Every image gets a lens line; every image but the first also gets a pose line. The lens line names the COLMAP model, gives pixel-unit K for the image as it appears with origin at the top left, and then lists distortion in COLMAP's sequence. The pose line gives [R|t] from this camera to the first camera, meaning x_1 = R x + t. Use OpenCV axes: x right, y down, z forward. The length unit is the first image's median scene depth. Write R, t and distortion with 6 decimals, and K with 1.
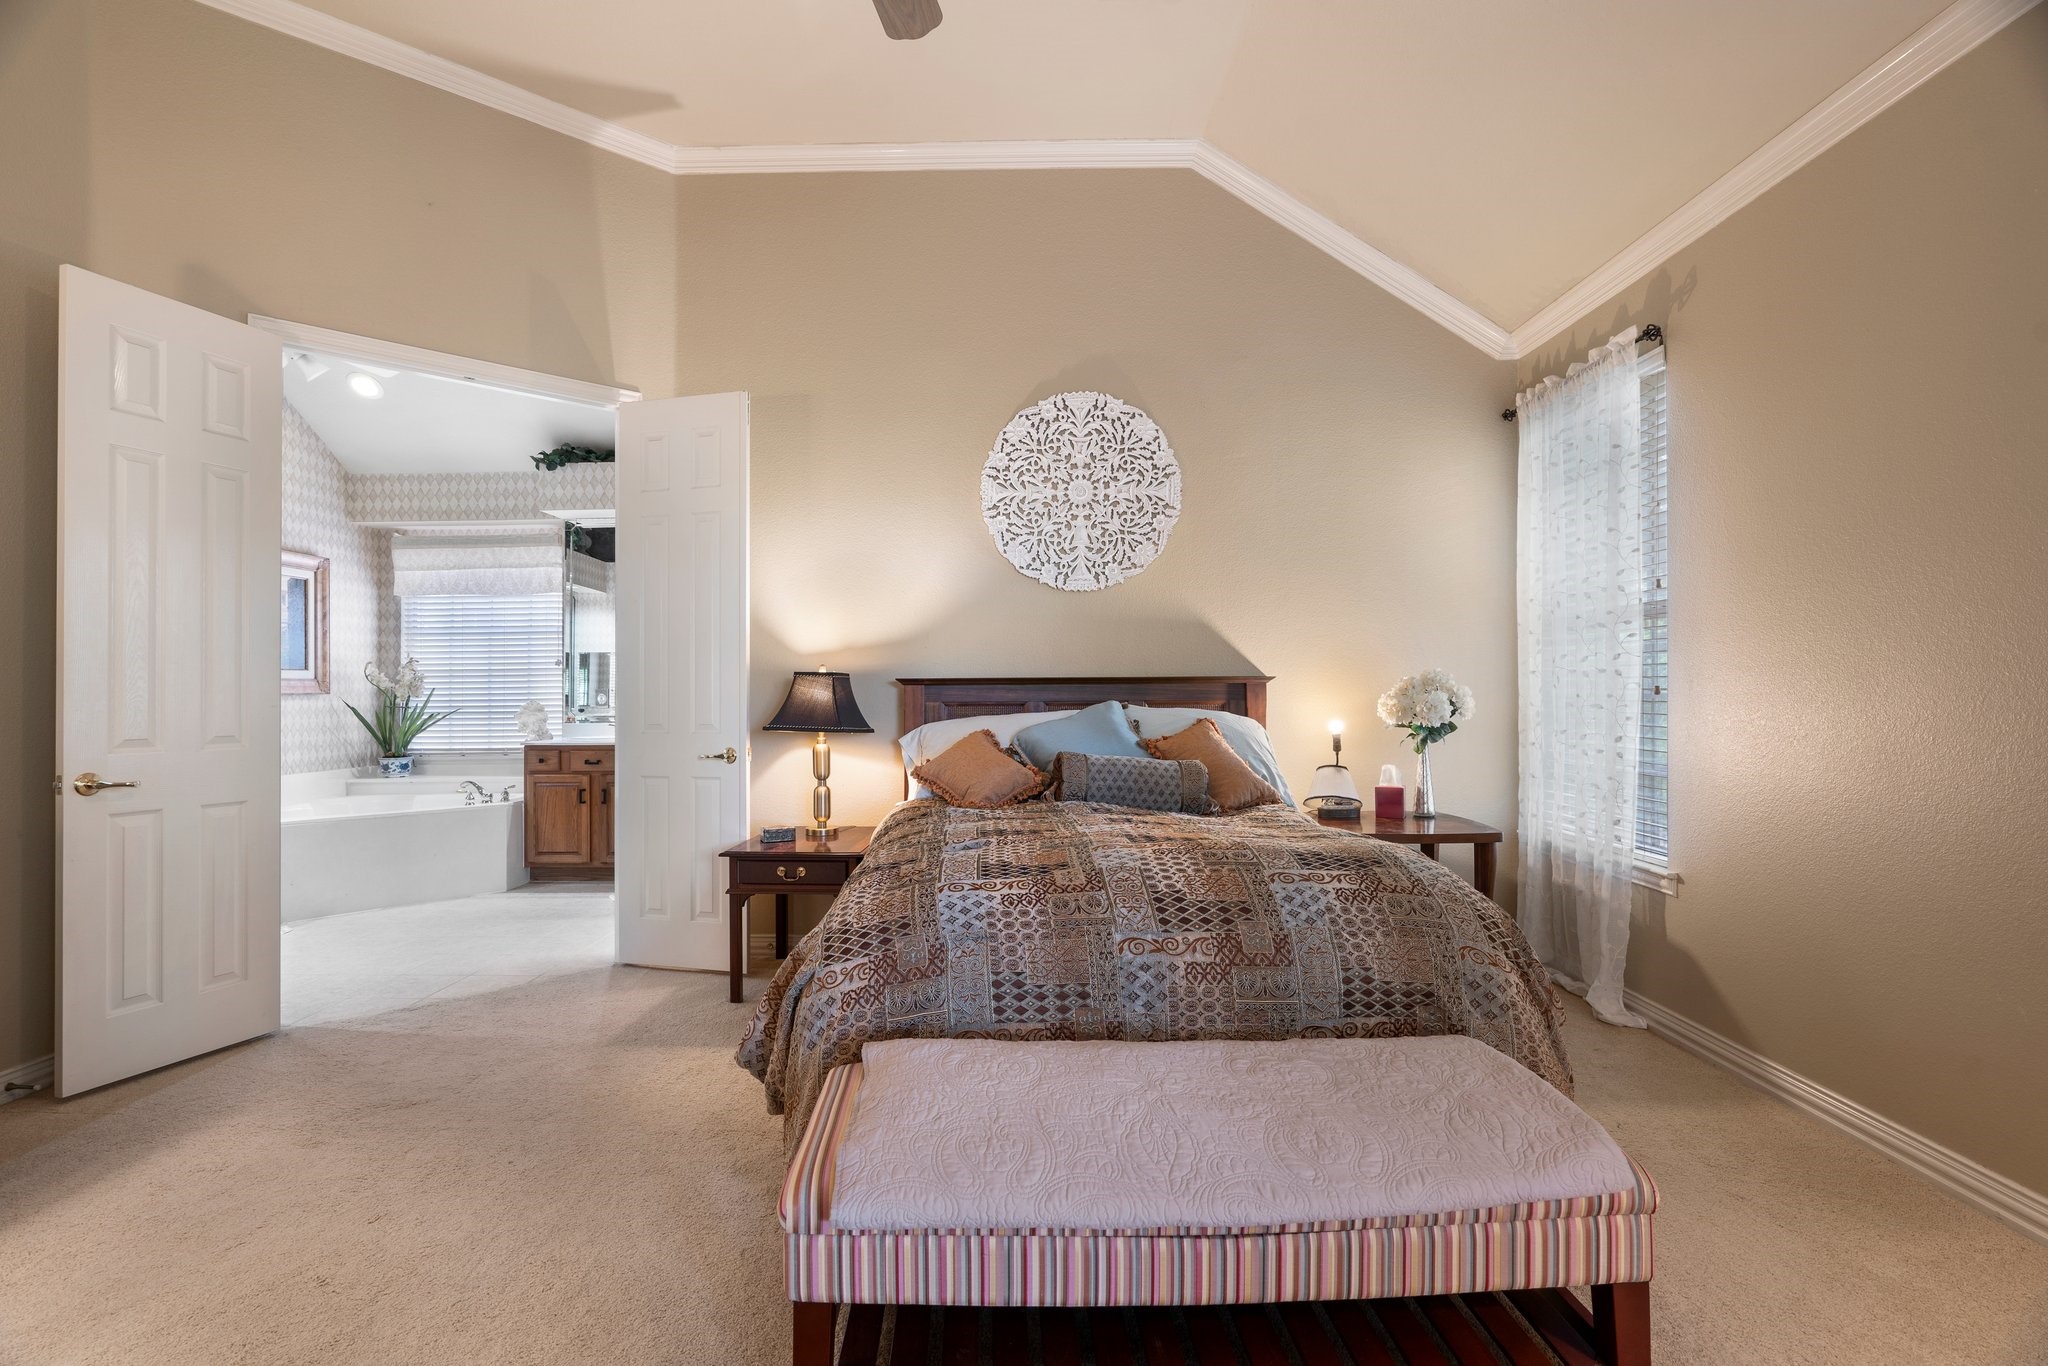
lens RADIAL K [[950.8, 0, 1010.0], [0, 950.8, 684.5], [0, 0, 1]] dist [-0.003797, 0.000017]
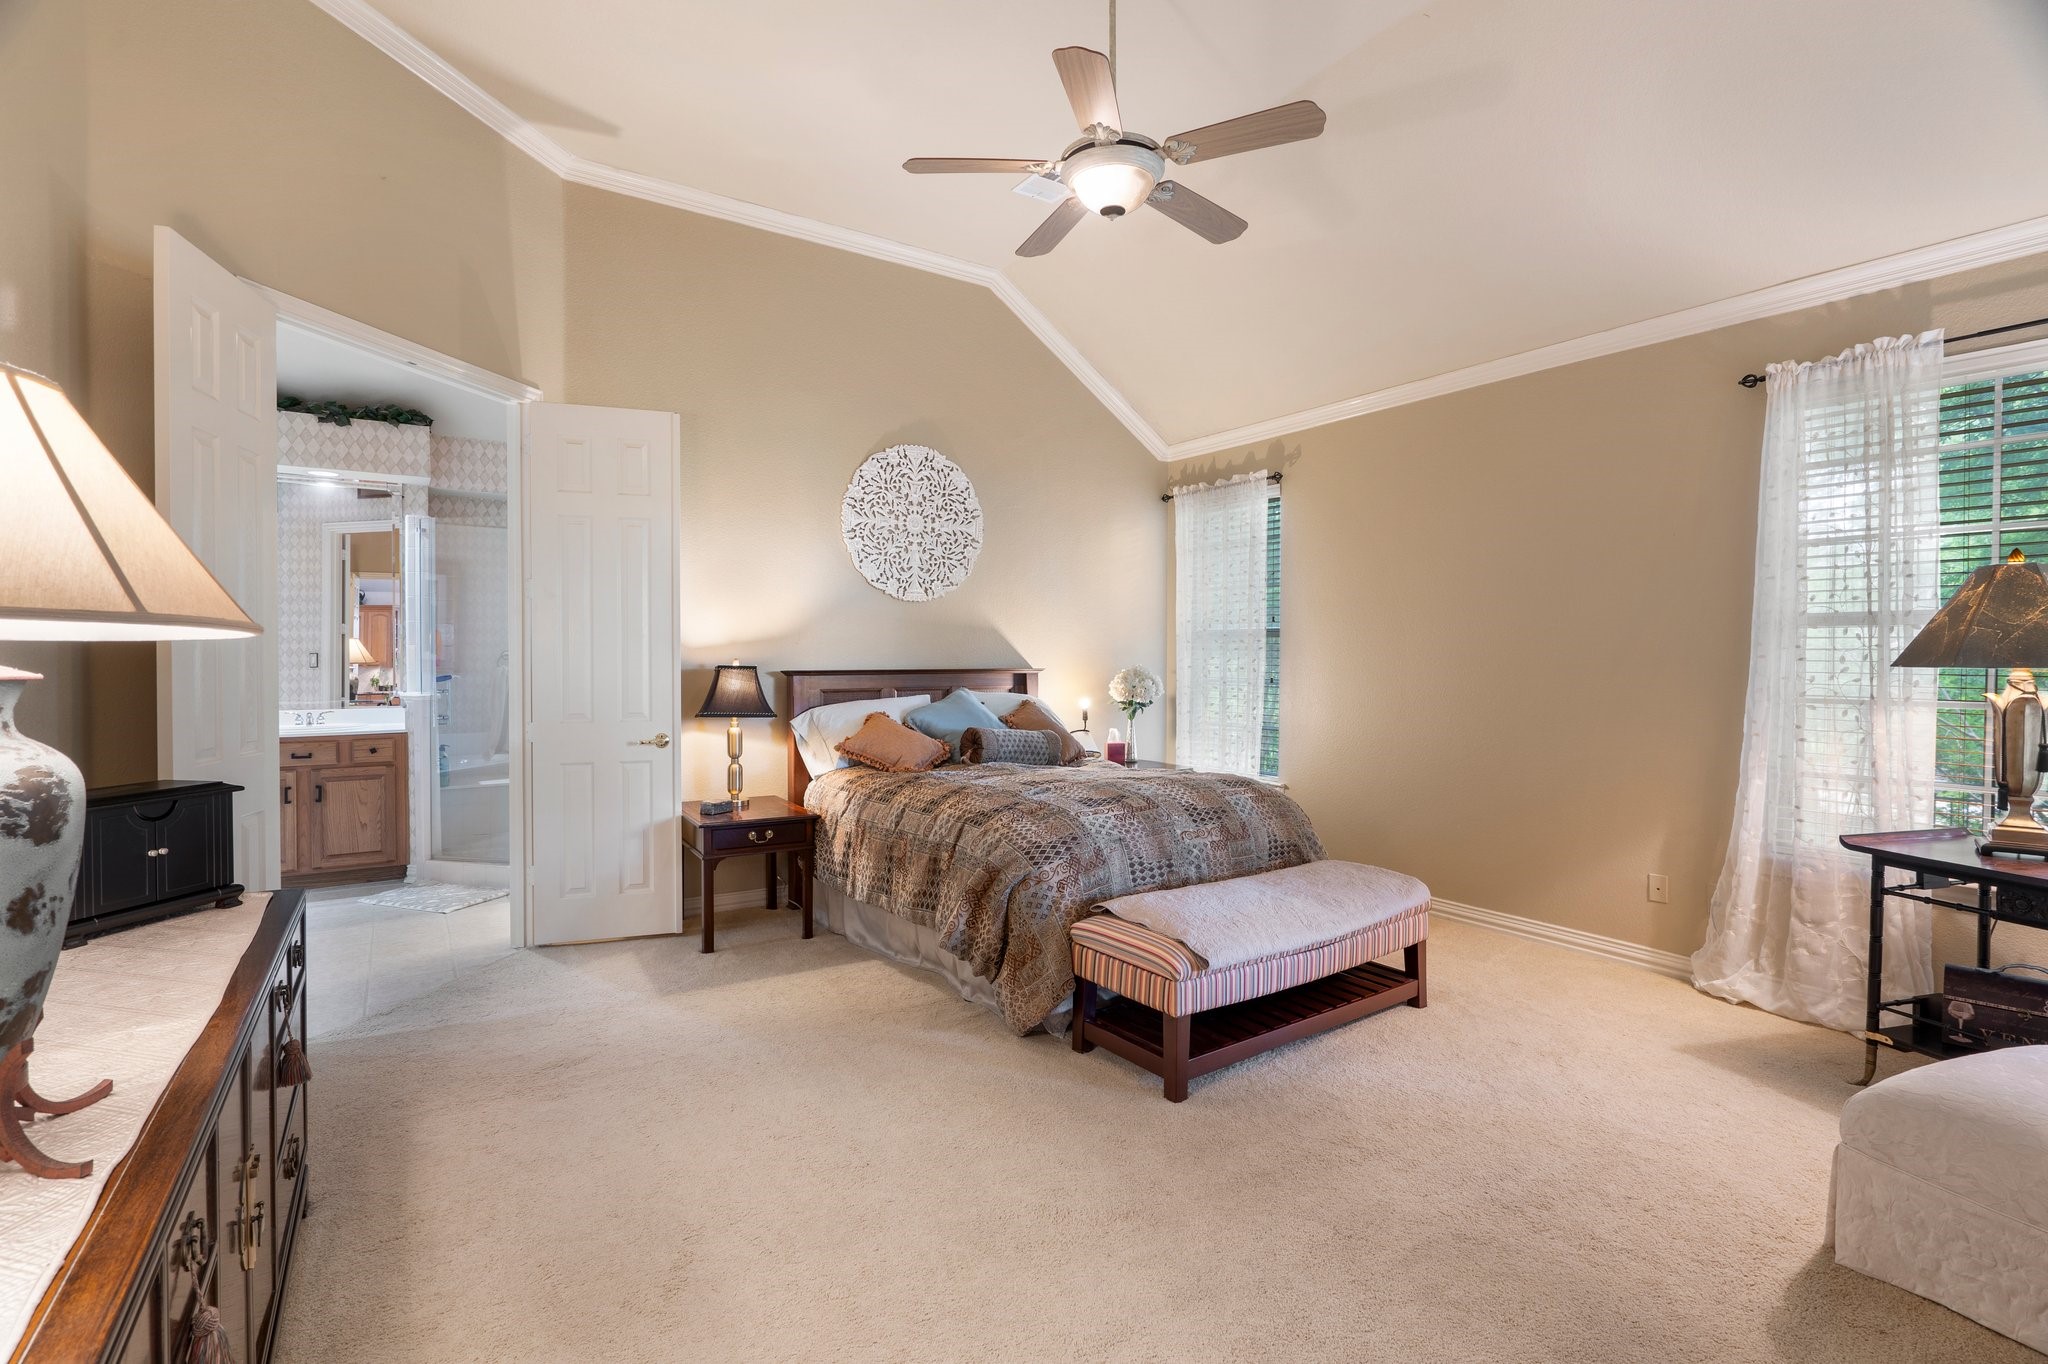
lens RADIAL K [[953.7, 0, 1010.2], [0, 953.7, 668.3], [0, 0, 1]] dist [-0.001916, 0.000841]
pose [[0.827476, 0.000274, 0.561501, -0.540638], [-0.012180, 0.999773, 0.017461, -0.032063], [-0.561369, -0.021287, 0.827292, -0.138790]]
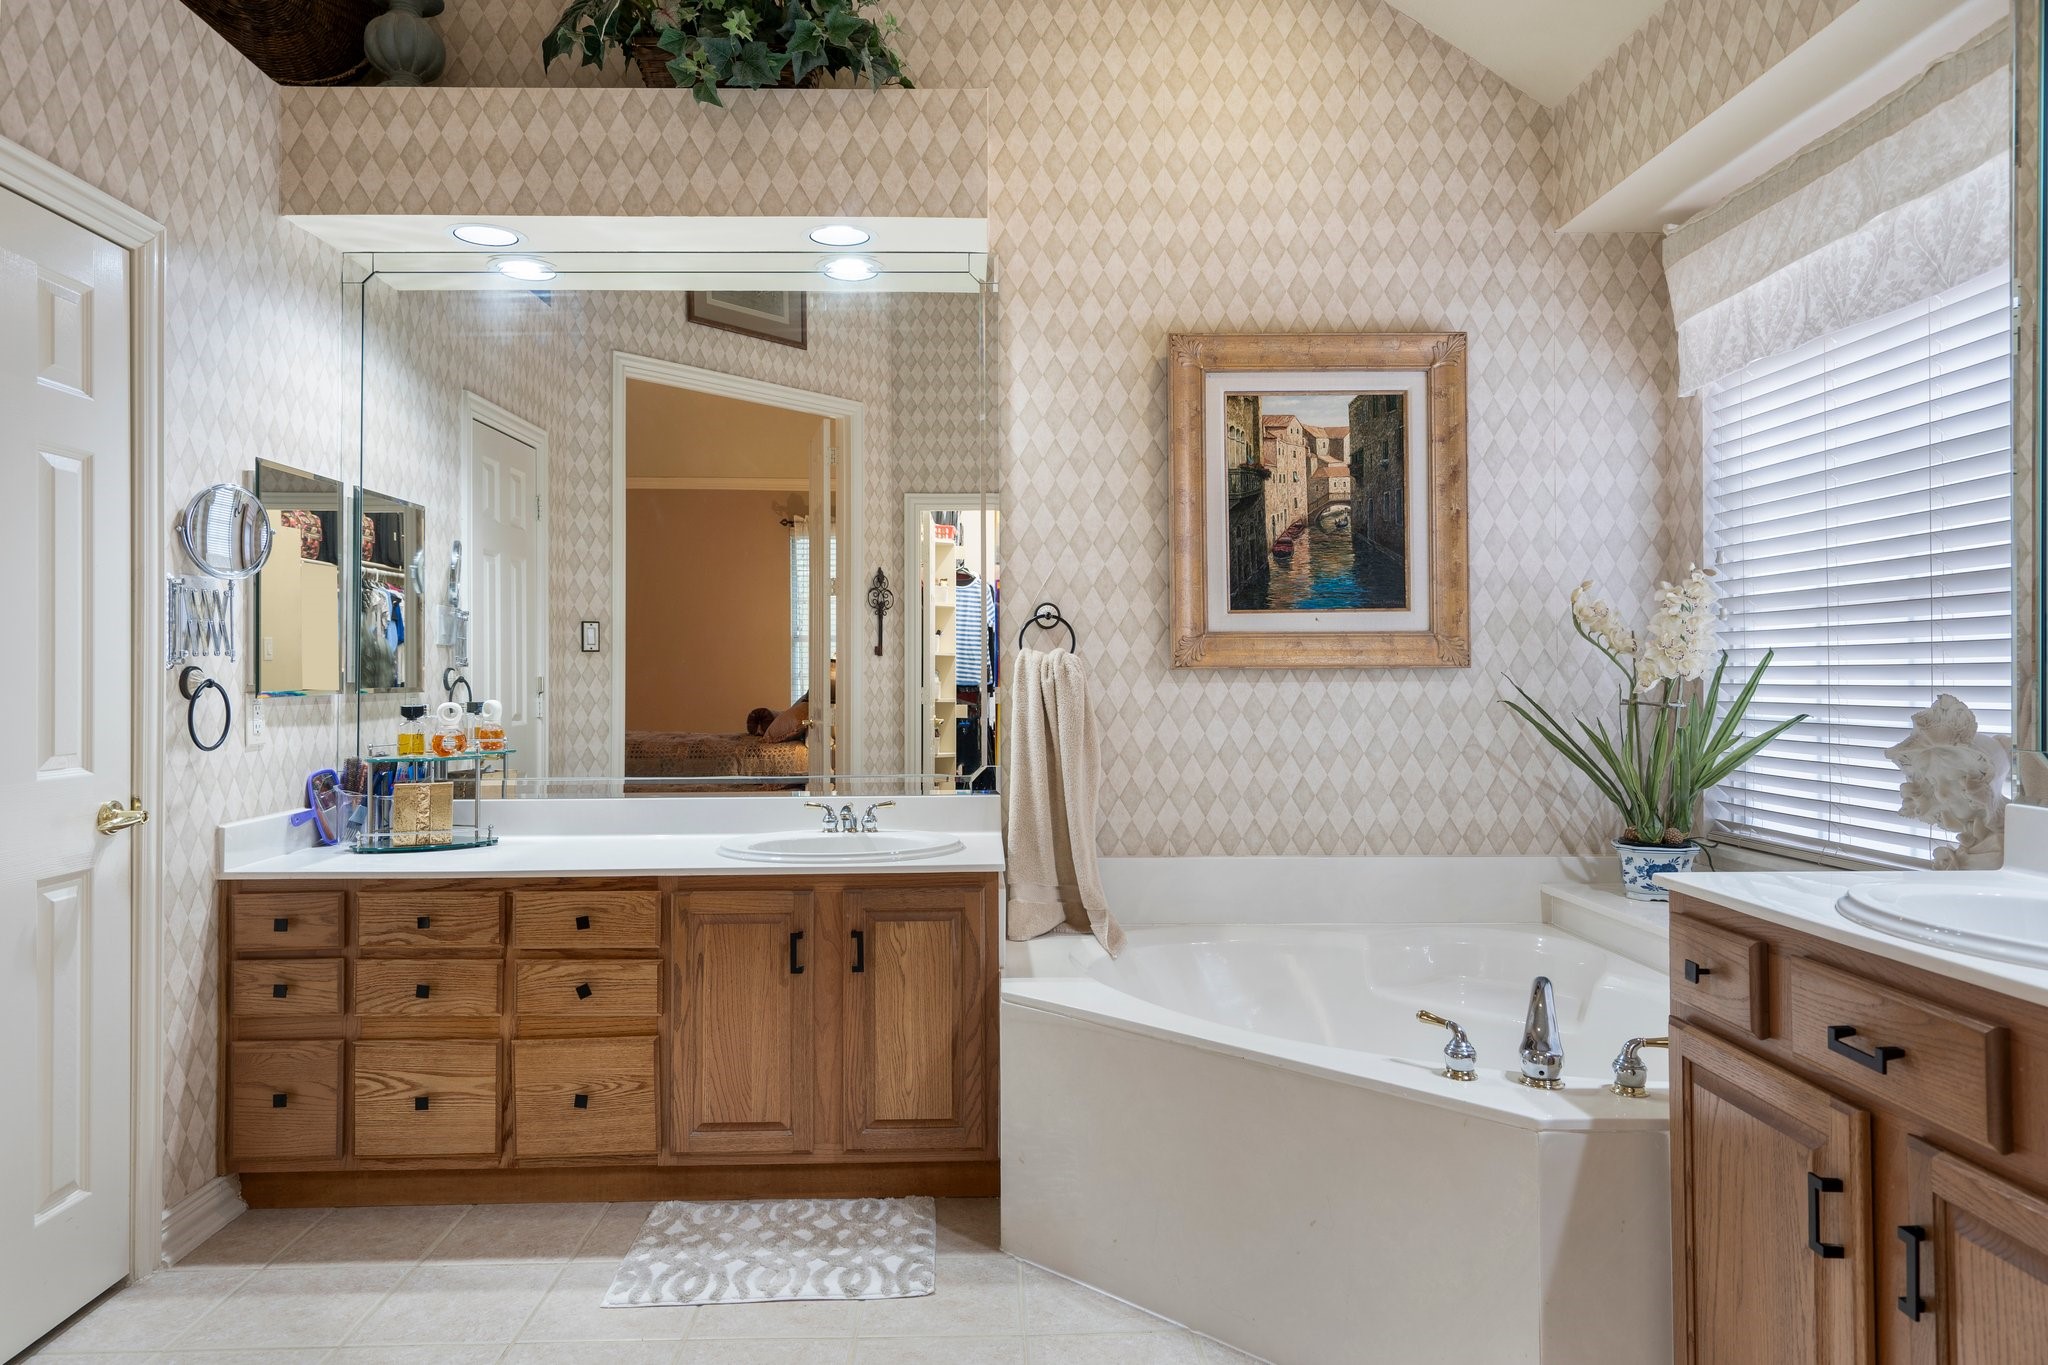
lens RADIAL K [[1244.0, 0, 1025.4], [0, 1244.0, 655.9], [0, 0, 1]] dist [0.010118, -0.001644]
pose [[0.050029, -0.006879, -0.998724, -0.288602], [0.014055, 0.999882, -0.006183, 0.008405], [0.998649, -0.013728, 0.050120, 1.145089]]
